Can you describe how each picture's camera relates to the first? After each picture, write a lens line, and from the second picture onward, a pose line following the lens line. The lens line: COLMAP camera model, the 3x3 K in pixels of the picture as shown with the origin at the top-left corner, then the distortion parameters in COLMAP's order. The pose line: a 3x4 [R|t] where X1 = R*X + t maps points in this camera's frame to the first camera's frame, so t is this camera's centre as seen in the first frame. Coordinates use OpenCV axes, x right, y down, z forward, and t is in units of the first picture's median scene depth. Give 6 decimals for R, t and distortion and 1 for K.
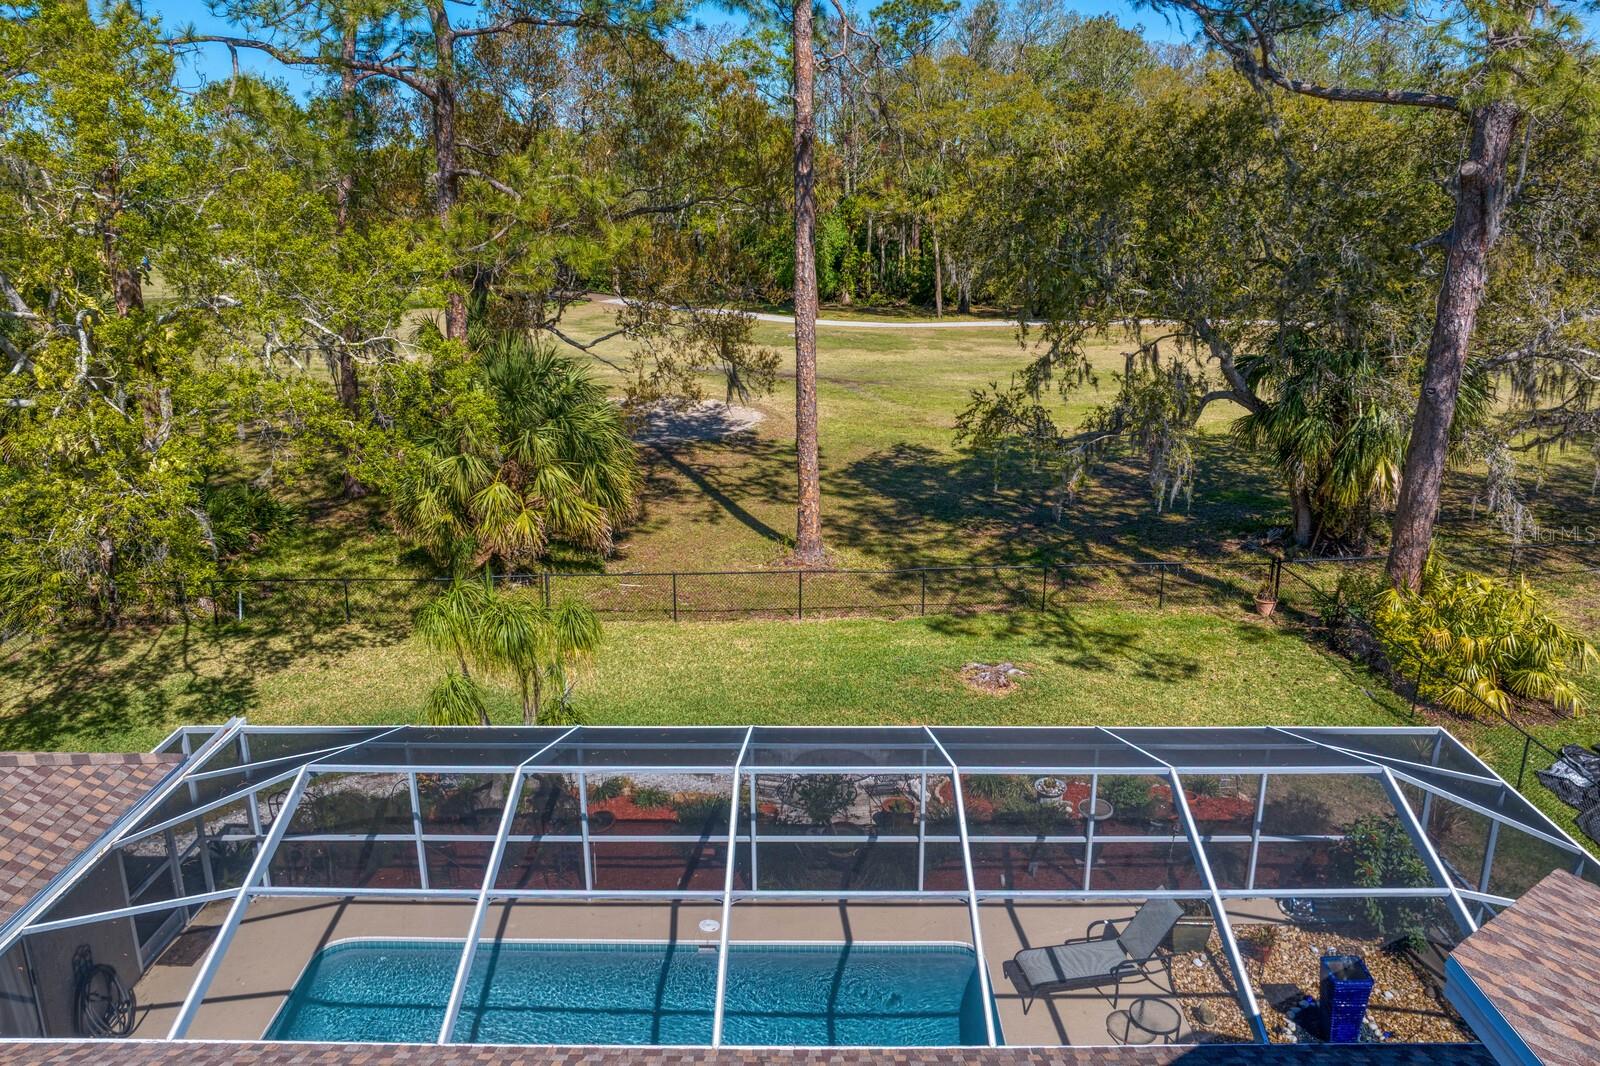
lens RADIAL K [[1123.6, 0, 798.4], [0, 1123.6, 503.0], [0, 0, 1]] dist [-0.007482, -0.002049]
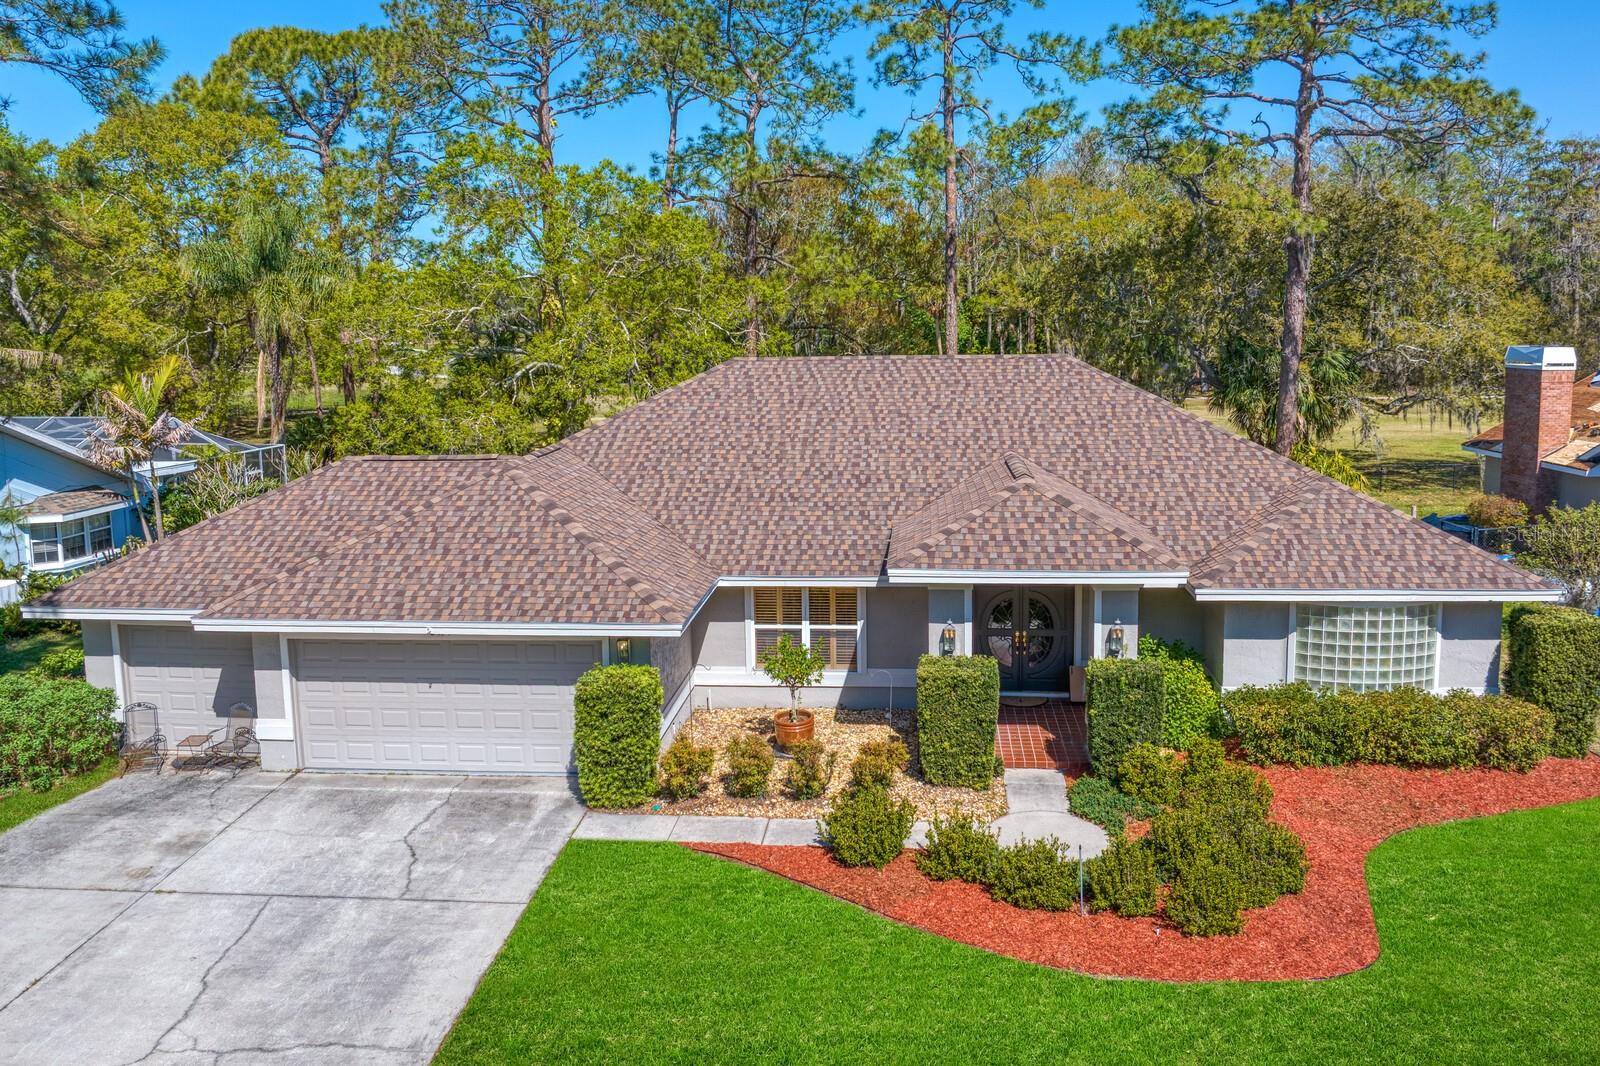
lens RADIAL K [[1301.7, 0, 783.8], [0, 1301.7, 513.9], [0, 0, 1]] dist [-0.059606, -0.007457]
pose [[0.995568, 0.004634, -0.093930, -0.050427], [-0.015689, 0.992972, -0.117305, 0.276018], [0.092727, 0.118259, 0.988644, -0.775605]]
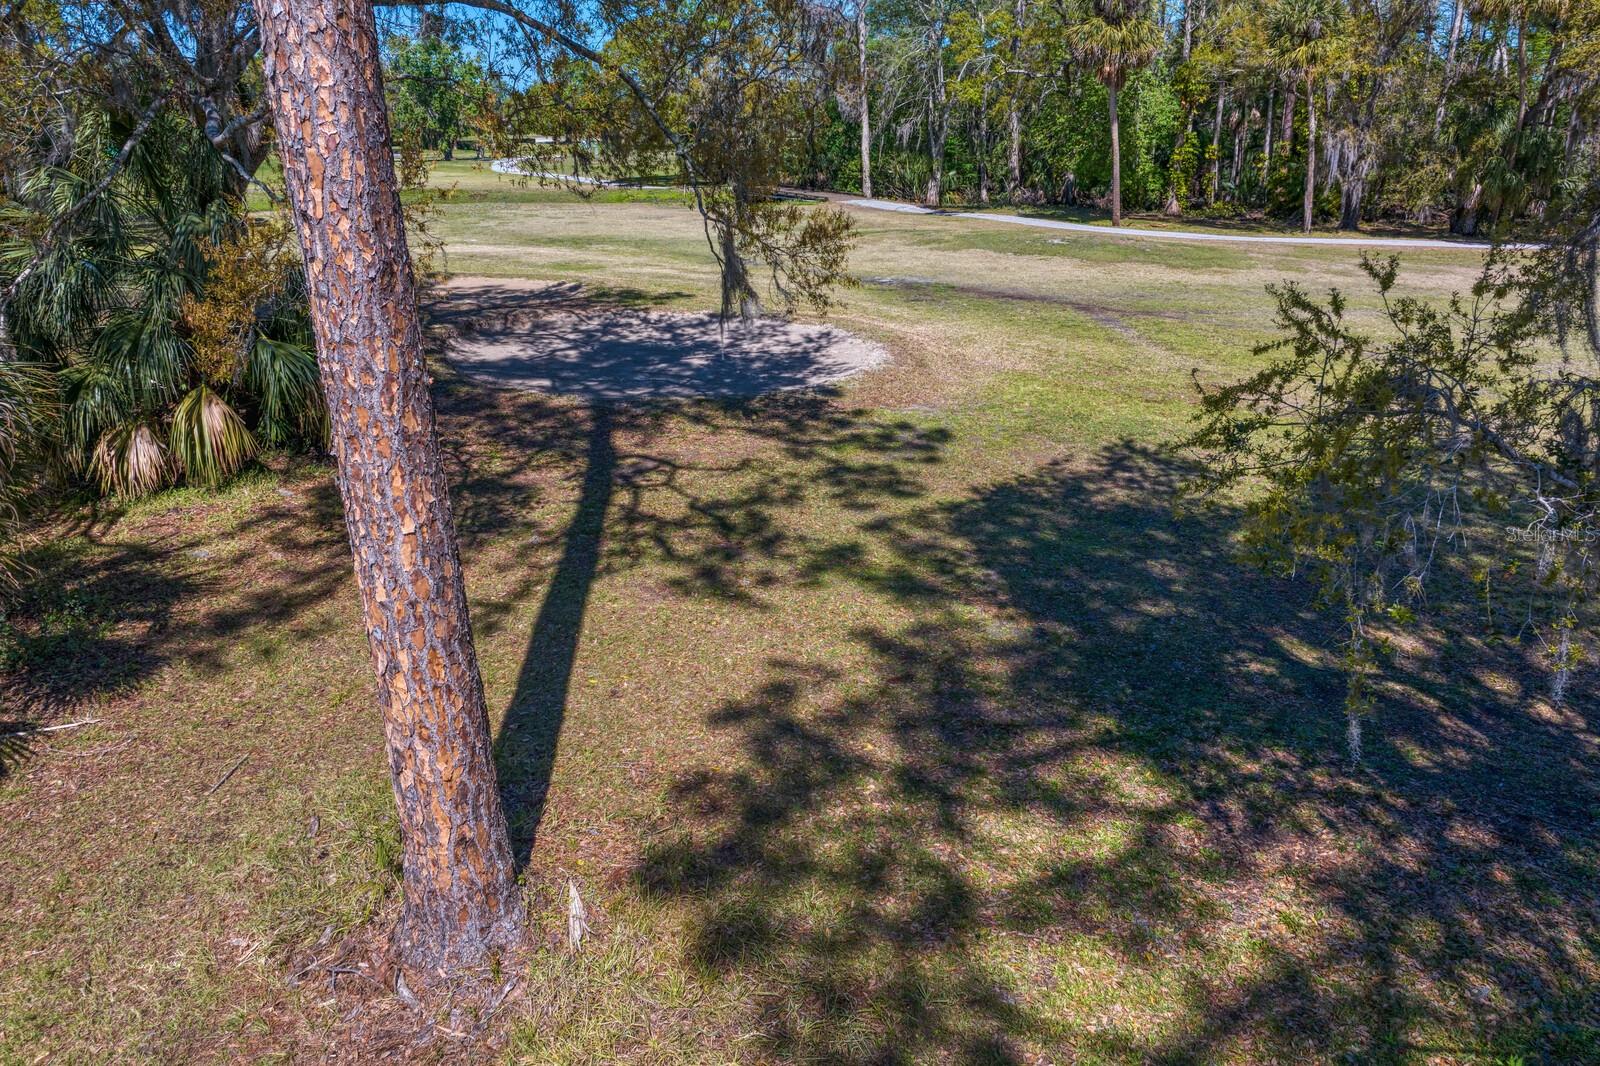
lens RADIAL K [[1148.8, 0, 805.6], [0, 1148.8, 480.0], [0, 0, 1]] dist [-0.027154, 0.000969]
pose [[0.954558, 0.092925, -0.283167, 0.121018], [-0.084743, 0.995558, 0.041034, -0.057422], [0.285722, -0.015173, 0.958192, 0.687643]]
